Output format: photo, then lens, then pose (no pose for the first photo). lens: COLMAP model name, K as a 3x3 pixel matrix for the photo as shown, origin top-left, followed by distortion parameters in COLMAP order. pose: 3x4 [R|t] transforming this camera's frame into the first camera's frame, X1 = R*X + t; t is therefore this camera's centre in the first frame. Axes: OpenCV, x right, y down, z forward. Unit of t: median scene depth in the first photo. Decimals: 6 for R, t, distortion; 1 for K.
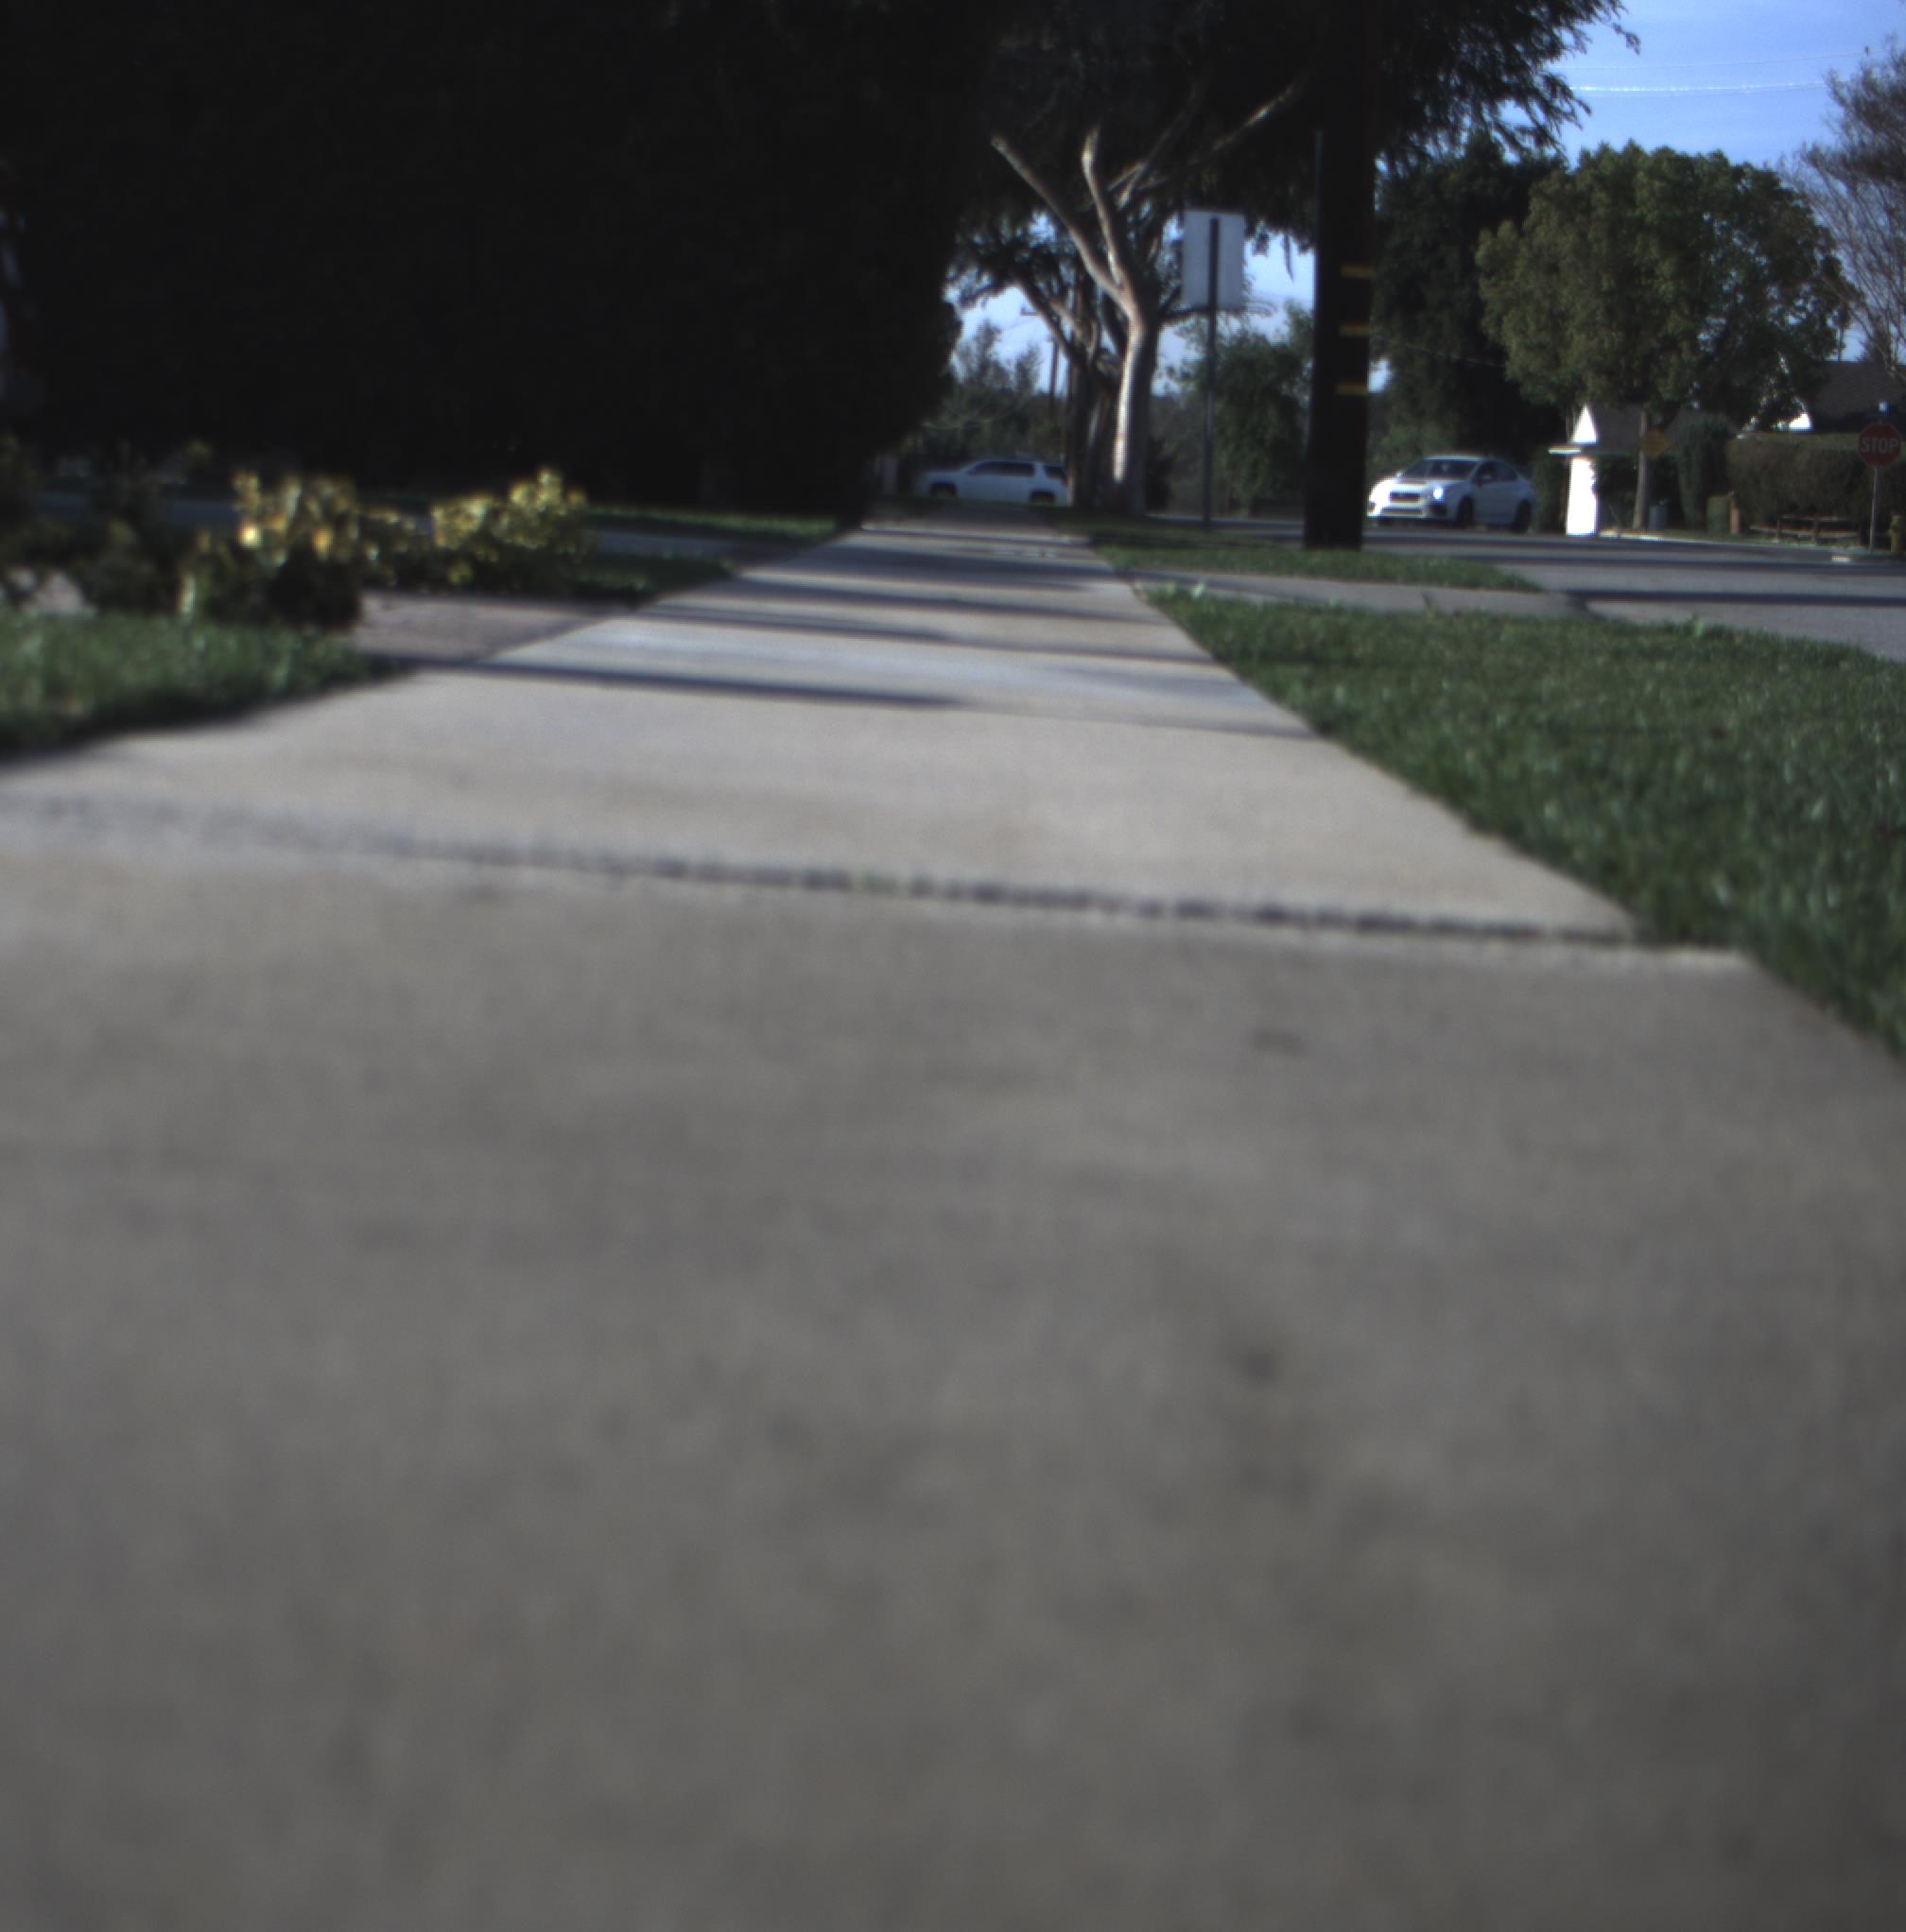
lens RADIAL K [[4300.9, 0, 740.2], [0, 4300.9, 927.0], [0, 0, 1]] dist [-0.158935, 0.834870]
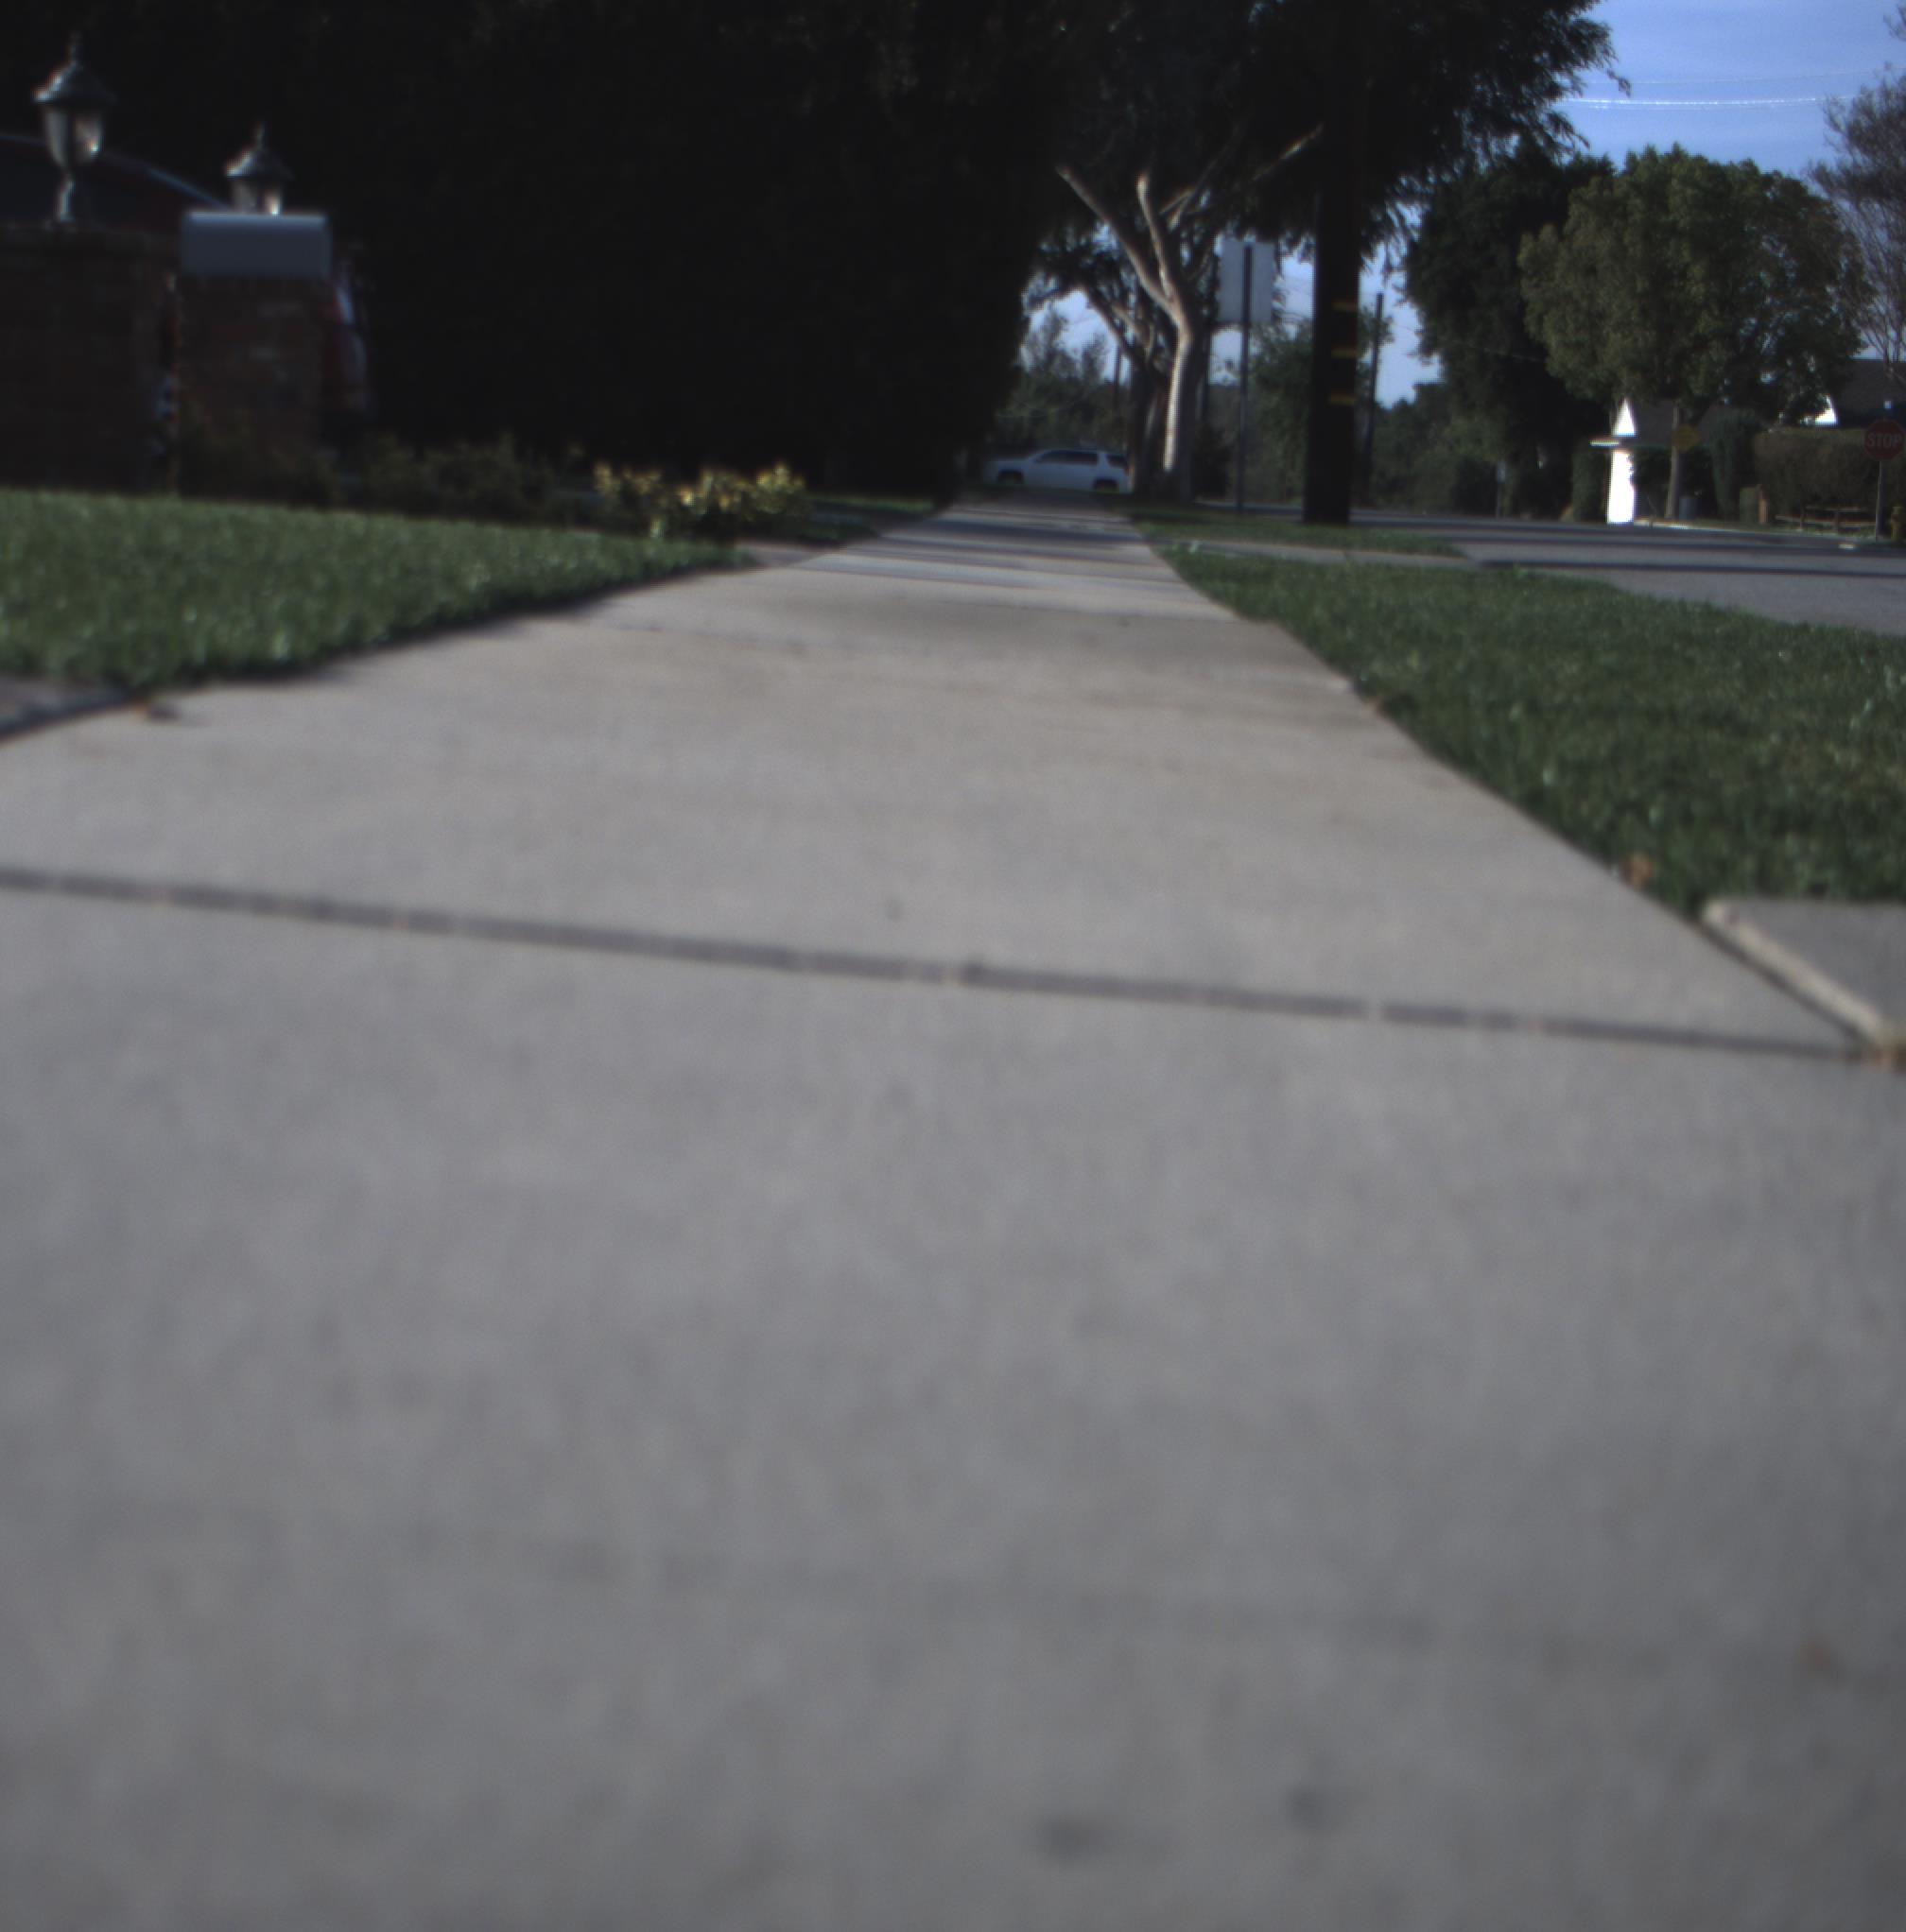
lens RADIAL K [[4300.9, 0, 740.2], [0, 4300.9, 927.0], [0, 0, 1]] dist [-0.158935, 0.834870]
pose [[0.999869, 0.006928, -0.014602, -0.003205], [-0.006880, 0.999971, 0.003326, 0.005862], [0.014624, -0.003225, 0.999888, -0.058121]]
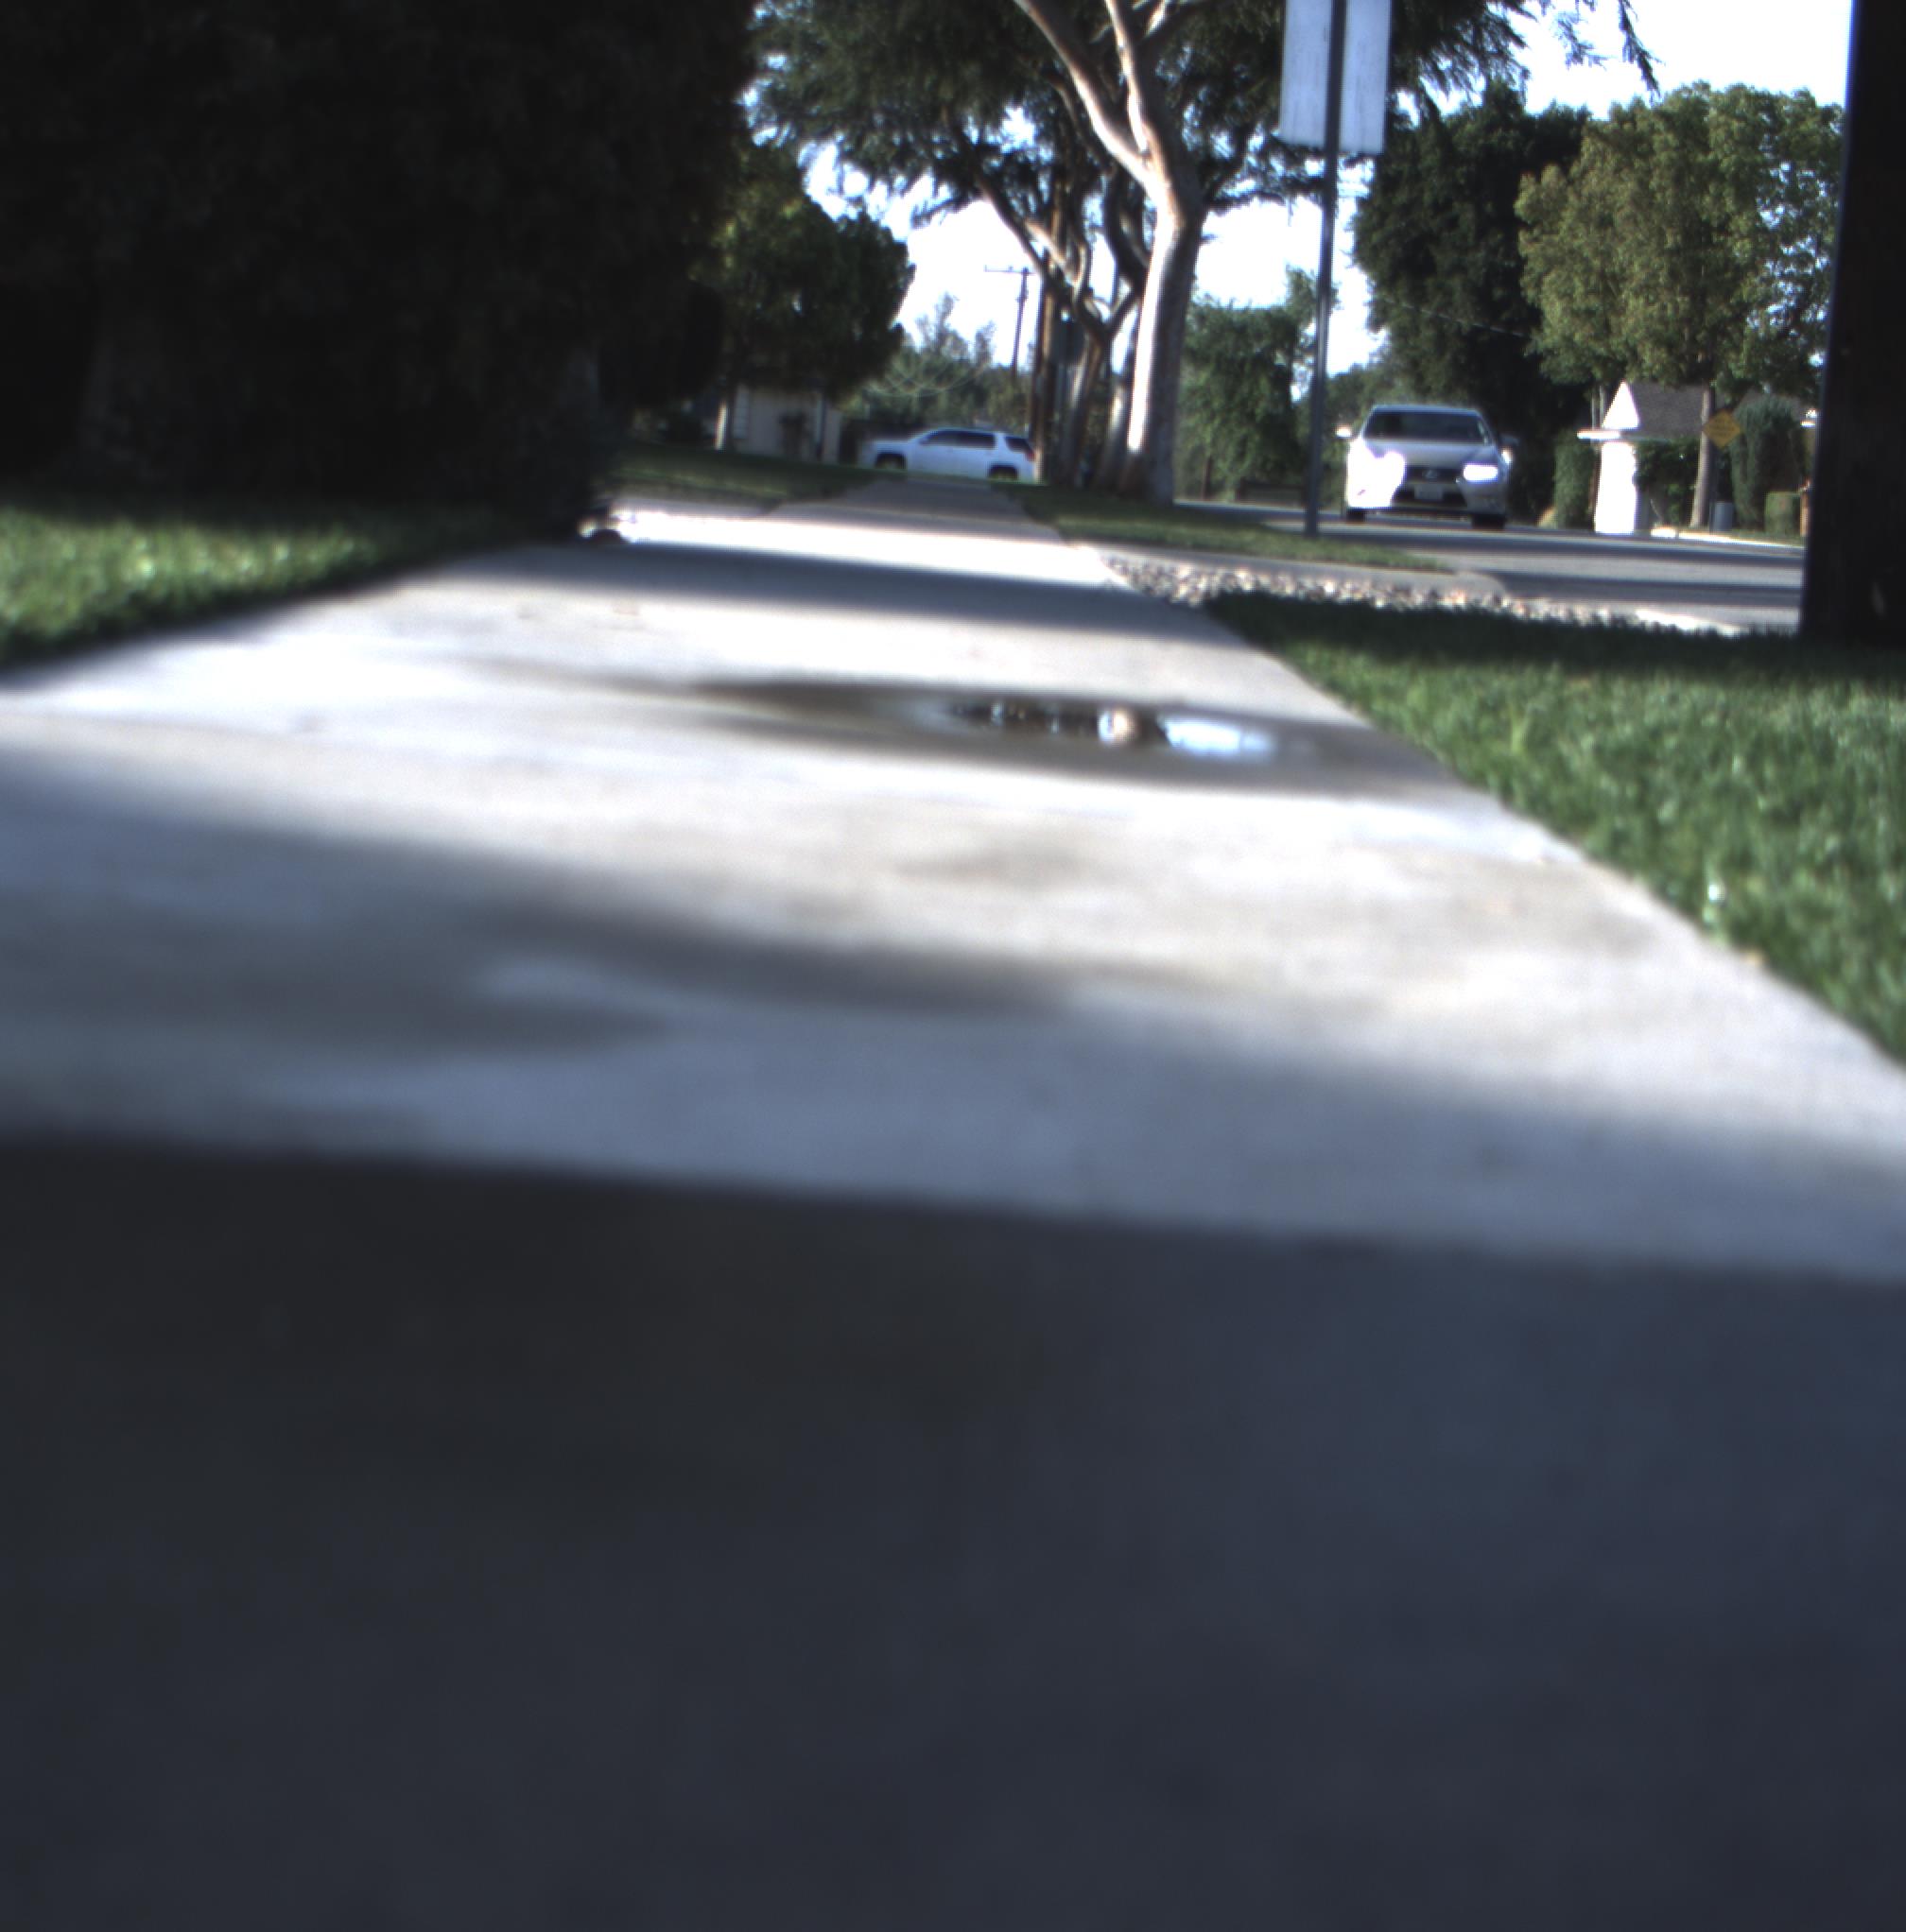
lens RADIAL K [[4300.9, 0, 740.2], [0, 4300.9, 927.0], [0, 0, 1]] dist [-0.158935, 0.834870]
pose [[0.999593, 0.025293, 0.013175, 0.008794], [-0.025390, 0.999652, 0.007222, -0.014449], [-0.012988, -0.007554, 0.999887, 0.145270]]
